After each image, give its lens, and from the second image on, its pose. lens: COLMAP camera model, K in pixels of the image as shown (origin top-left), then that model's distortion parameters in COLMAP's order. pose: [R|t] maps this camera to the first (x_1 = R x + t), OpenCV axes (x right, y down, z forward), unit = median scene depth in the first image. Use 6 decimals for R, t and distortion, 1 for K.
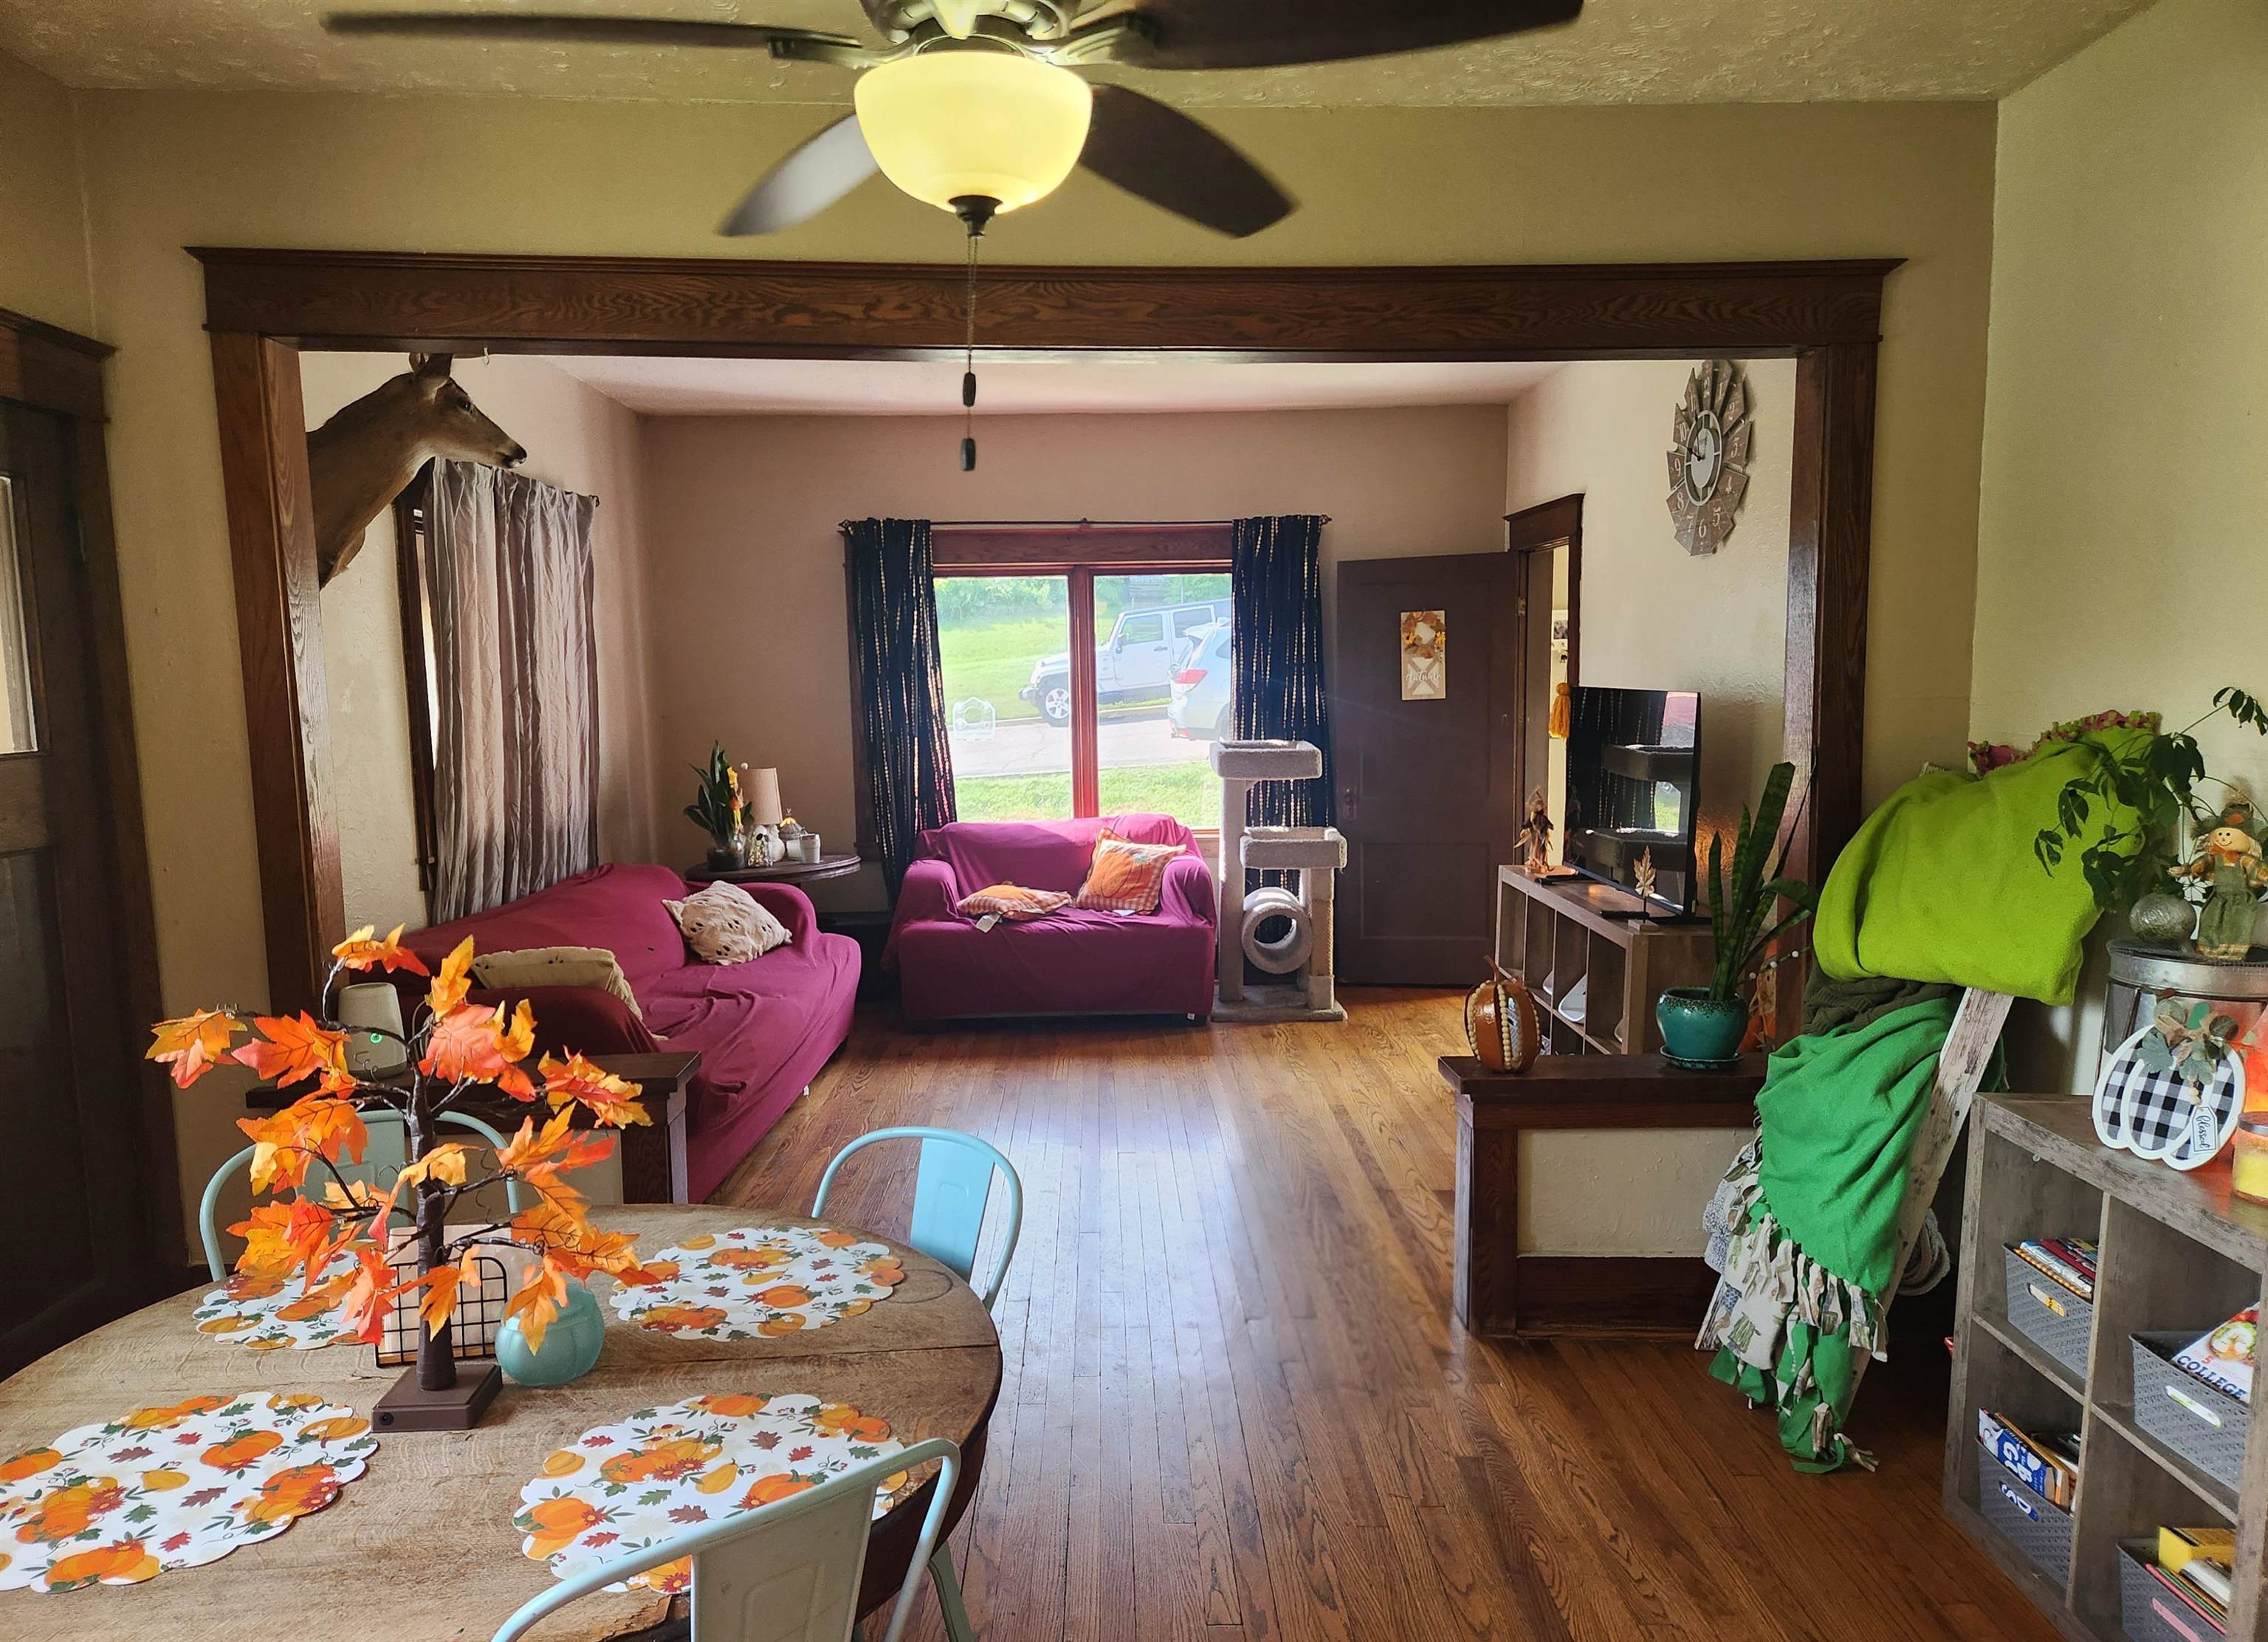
lens RADIAL K [[1528.4, 0, 1140.7], [0, 1528.4, 861.3], [0, 0, 1]] dist [0.032774, -0.000722]
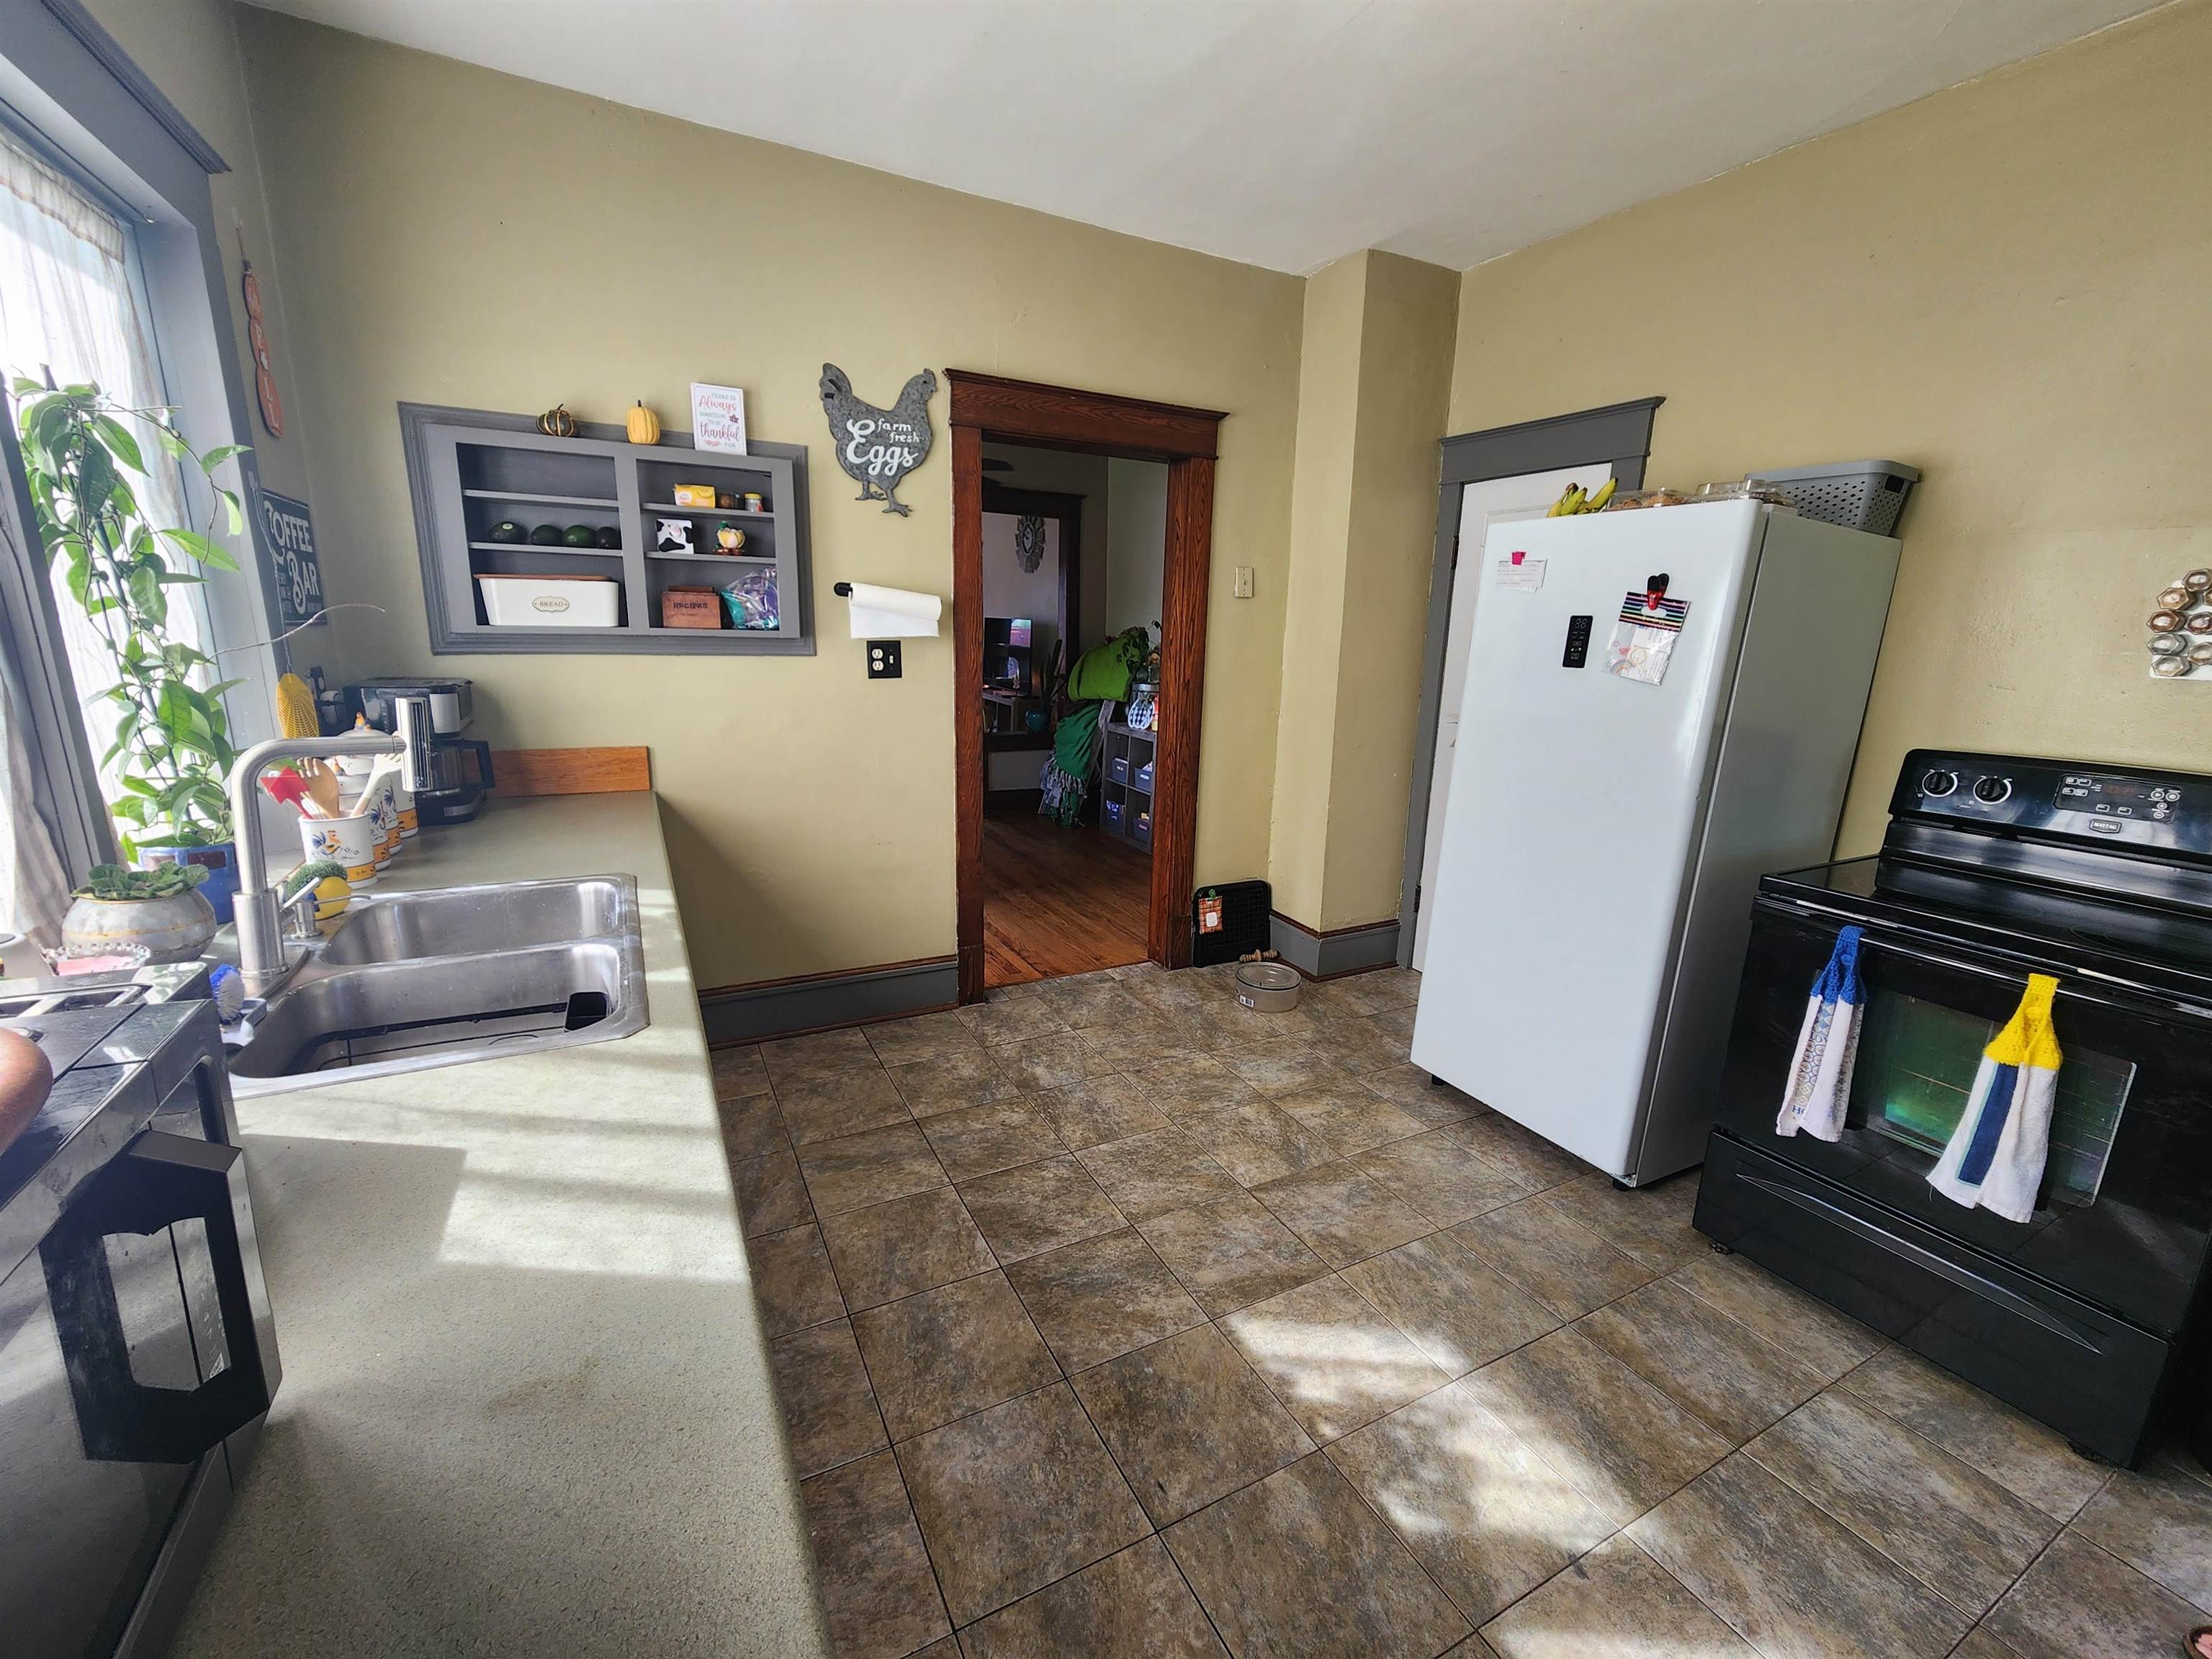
lens RADIAL K [[904.7, 0, 1098.4], [0, 904.7, 822.9], [0, 0, 1]] dist [0.014351, -0.000342]
pose [[0.898412, -0.059280, 0.435135, -0.221210], [0.014593, 0.994330, 0.105332, 0.070260], [-0.438912, -0.088282, 0.894183, -0.480421]]
